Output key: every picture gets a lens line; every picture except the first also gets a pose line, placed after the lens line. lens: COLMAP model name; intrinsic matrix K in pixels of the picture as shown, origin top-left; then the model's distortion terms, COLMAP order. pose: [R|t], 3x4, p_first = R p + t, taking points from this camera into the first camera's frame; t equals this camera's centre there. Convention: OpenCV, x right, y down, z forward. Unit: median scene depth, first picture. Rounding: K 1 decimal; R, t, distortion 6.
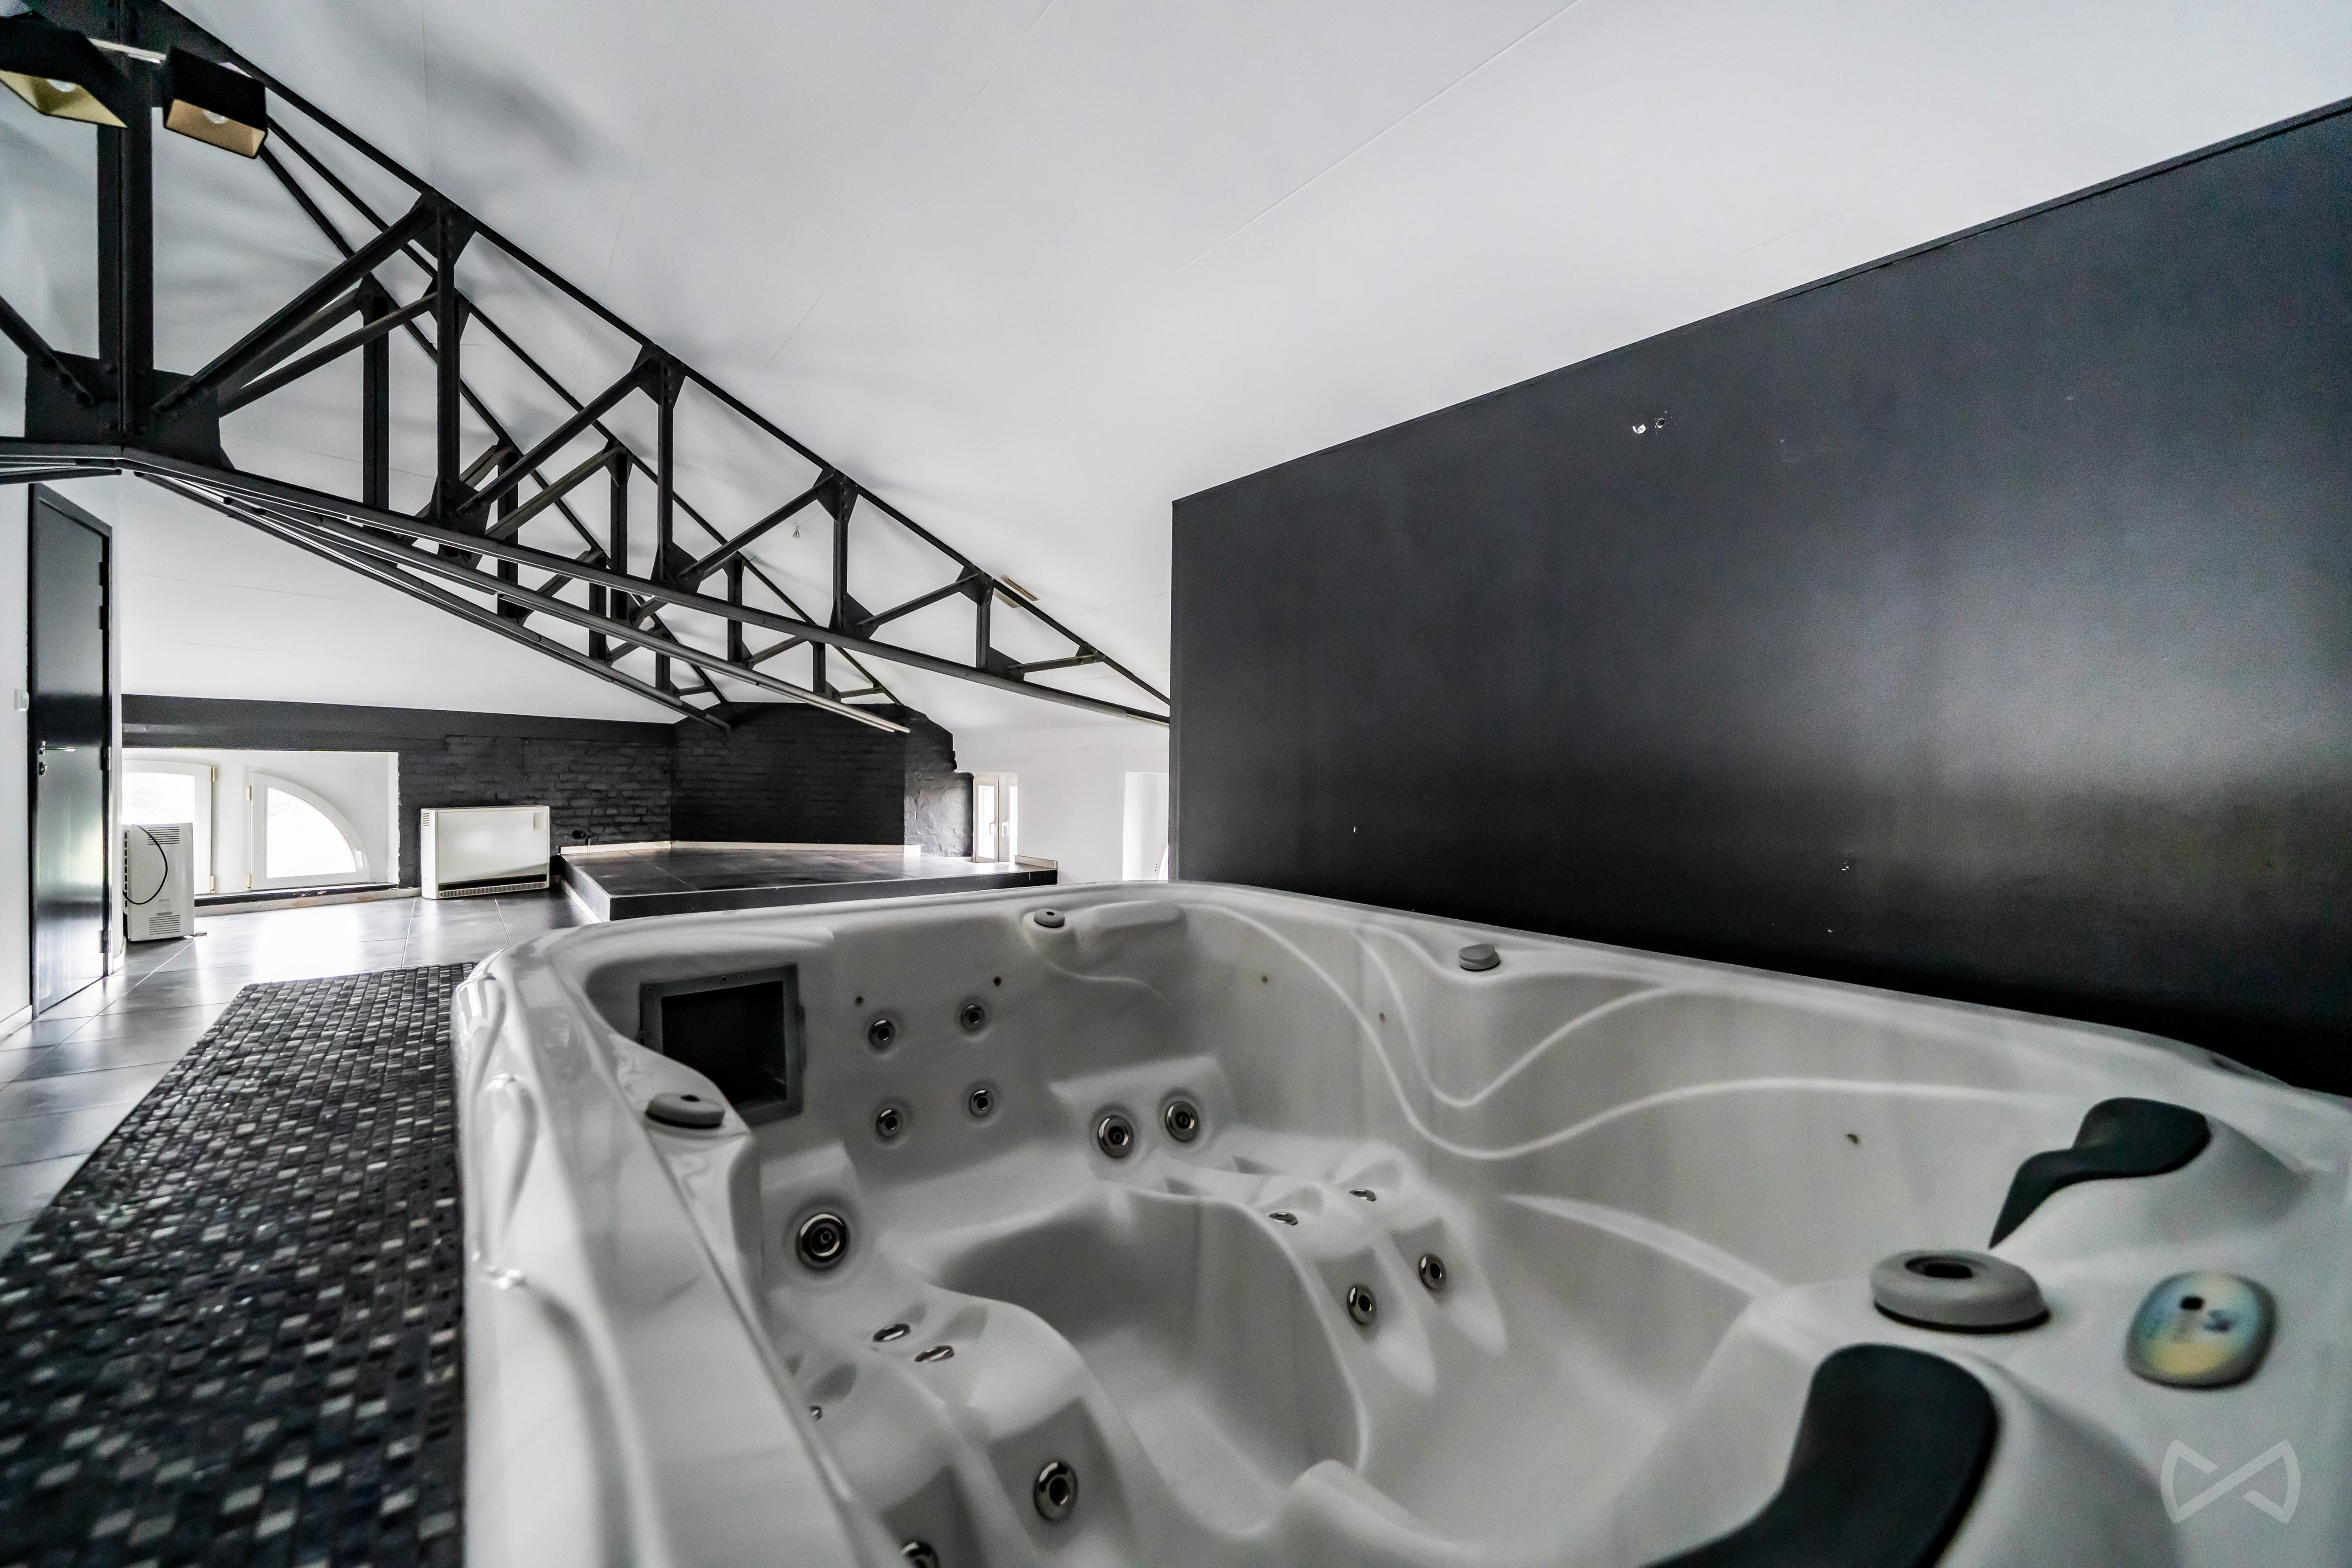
lens RADIAL K [[950.6, 0, 1179.8], [0, 950.6, 790.5], [0, 0, 1]] dist [0.001081, -0.000051]
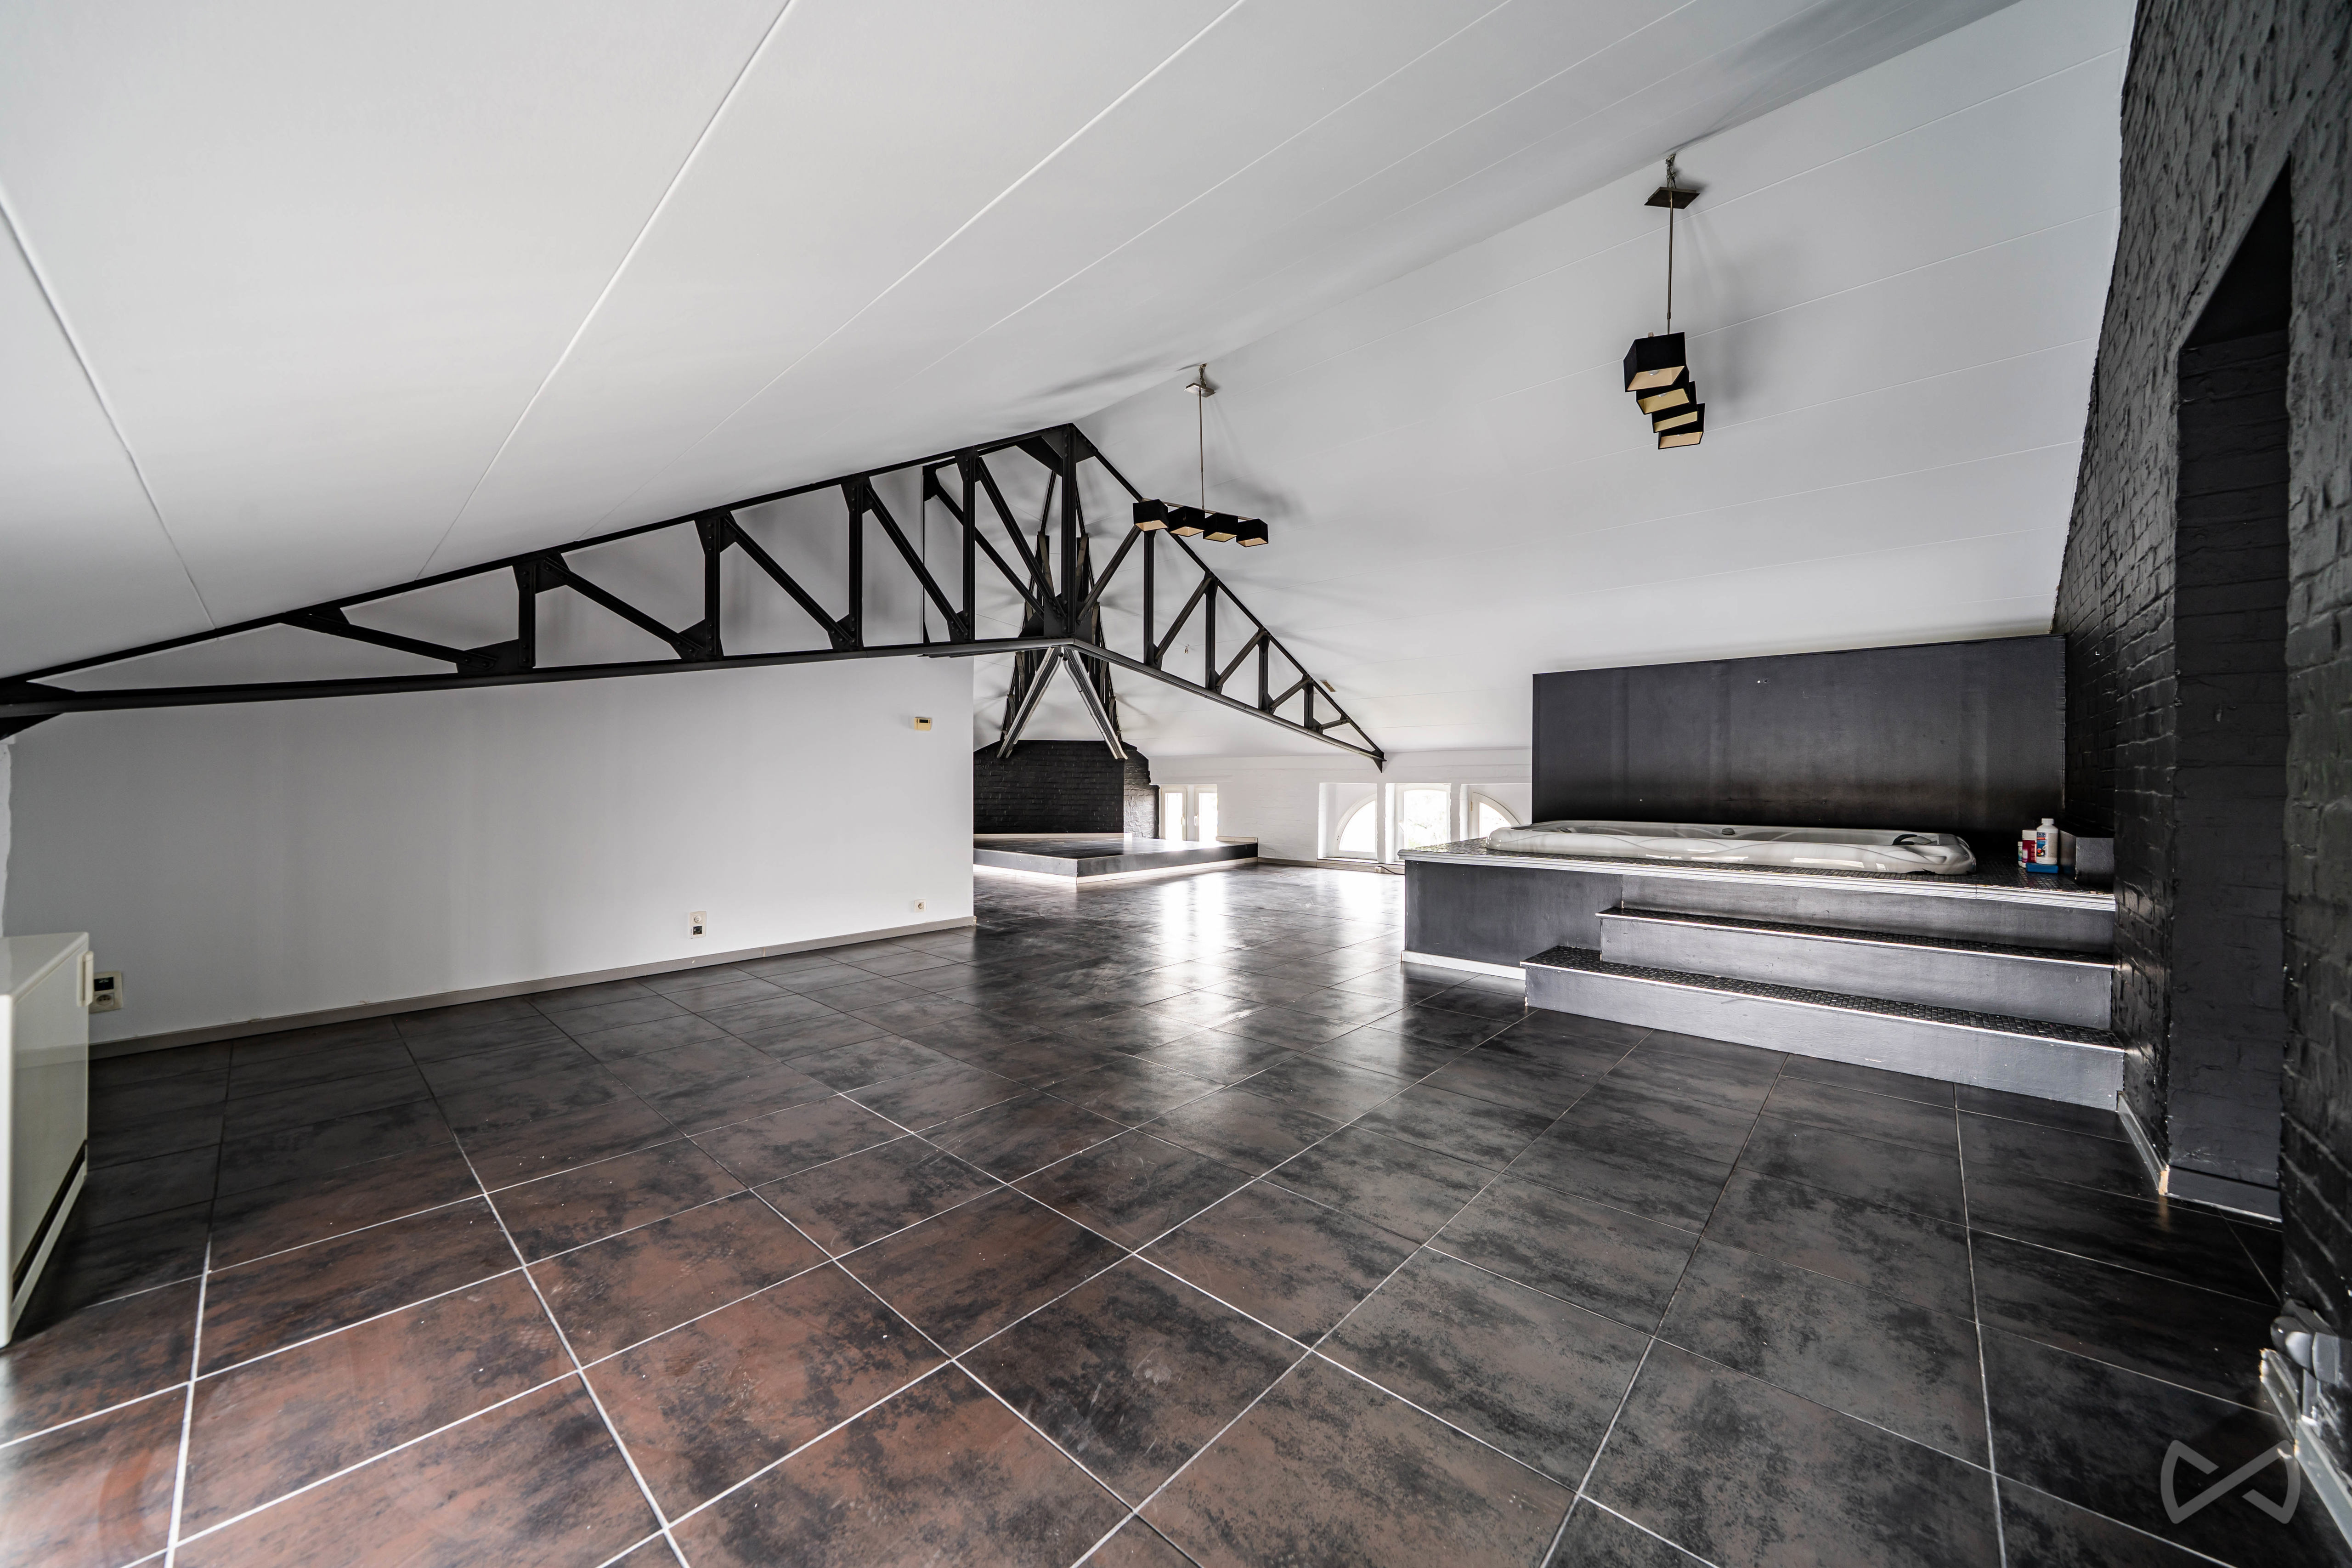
lens RADIAL K [[829.0, 0, 1176.0], [0, 829.0, 784.0], [0, 0, 1]] dist [-0.001320, -0.000100]
pose [[0.984436, -0.014204, 0.175168, -0.524277], [0.017436, 0.999705, -0.016929, 0.004049], [-0.174876, 0.019720, 0.984393, -0.393385]]
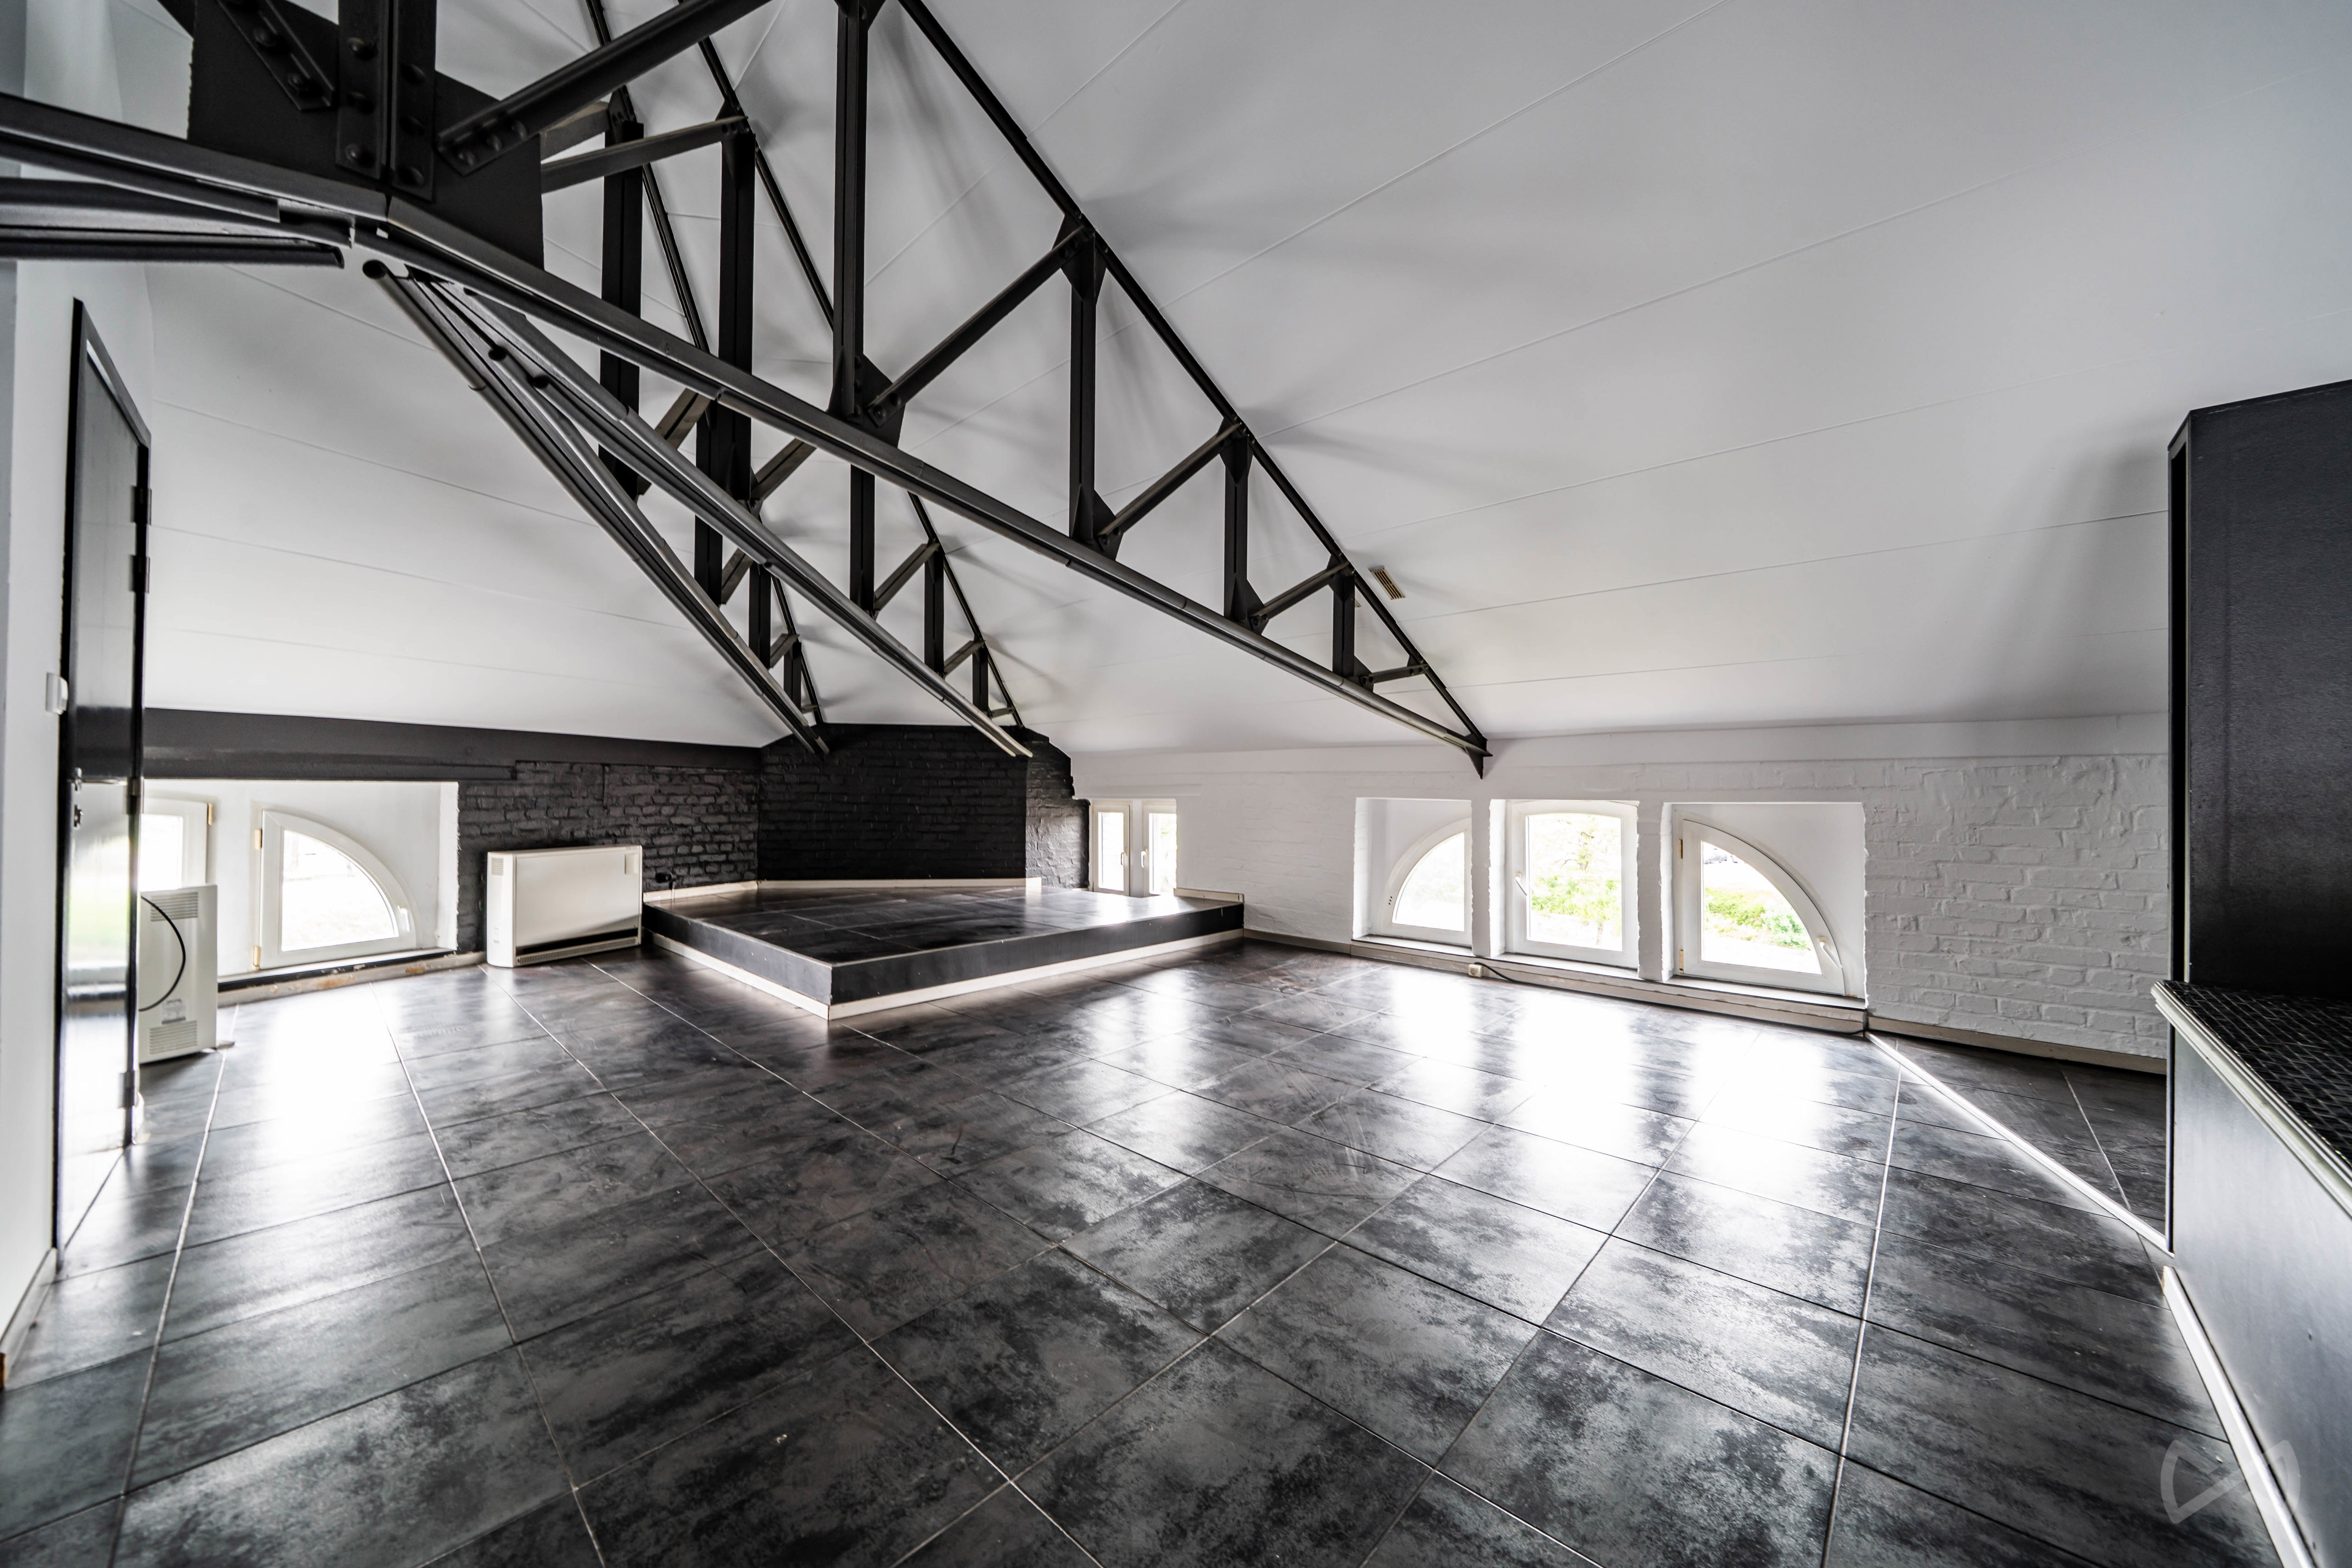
lens RADIAL K [[829.0, 0, 1176.0], [0, 829.0, 784.0], [0, 0, 1]] dist [-0.001320, -0.000100]
pose [[0.986919, -0.008730, 0.160978, -0.327108], [0.013831, 0.999436, -0.030600, -0.009100], [-0.160620, 0.032426, 0.986484, 0.213402]]
